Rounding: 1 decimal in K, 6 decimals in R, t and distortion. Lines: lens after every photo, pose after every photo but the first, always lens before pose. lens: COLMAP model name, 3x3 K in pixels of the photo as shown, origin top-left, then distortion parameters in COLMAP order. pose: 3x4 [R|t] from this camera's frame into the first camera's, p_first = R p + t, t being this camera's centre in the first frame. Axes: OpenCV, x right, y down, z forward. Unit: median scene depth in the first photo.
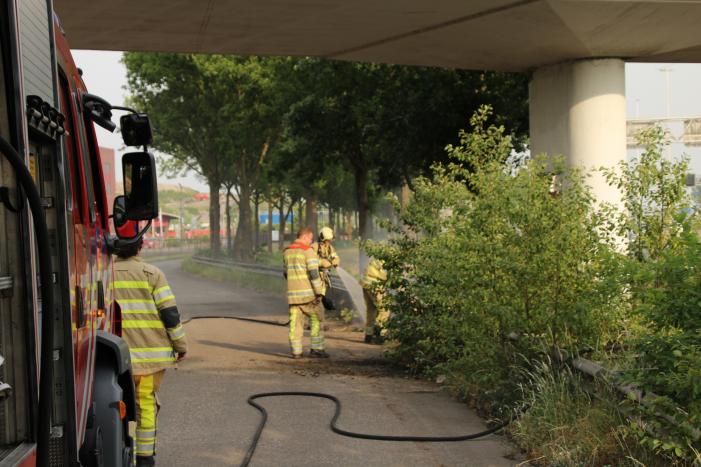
lens RADIAL K [[959.5, 0, 350.5], [0, 959.5, 233.5], [0, 0, 1]] dist [0.088235, 0.052890]
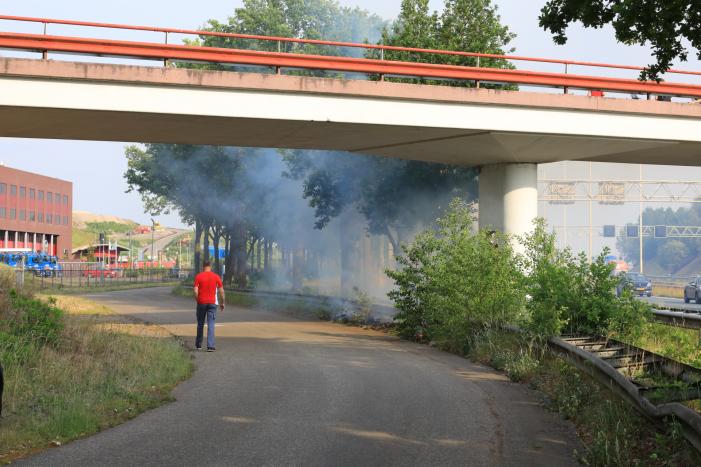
lens RADIAL K [[926.1, 0, 350.5], [0, 926.1, 233.5], [0, 0, 1]] dist [-0.003005, 0.000818]
pose [[0.997487, 0.035995, 0.061027, -0.132744], [-0.033462, 0.998556, -0.042022, 0.014527], [-0.062452, 0.039874, 0.997251, -0.581452]]
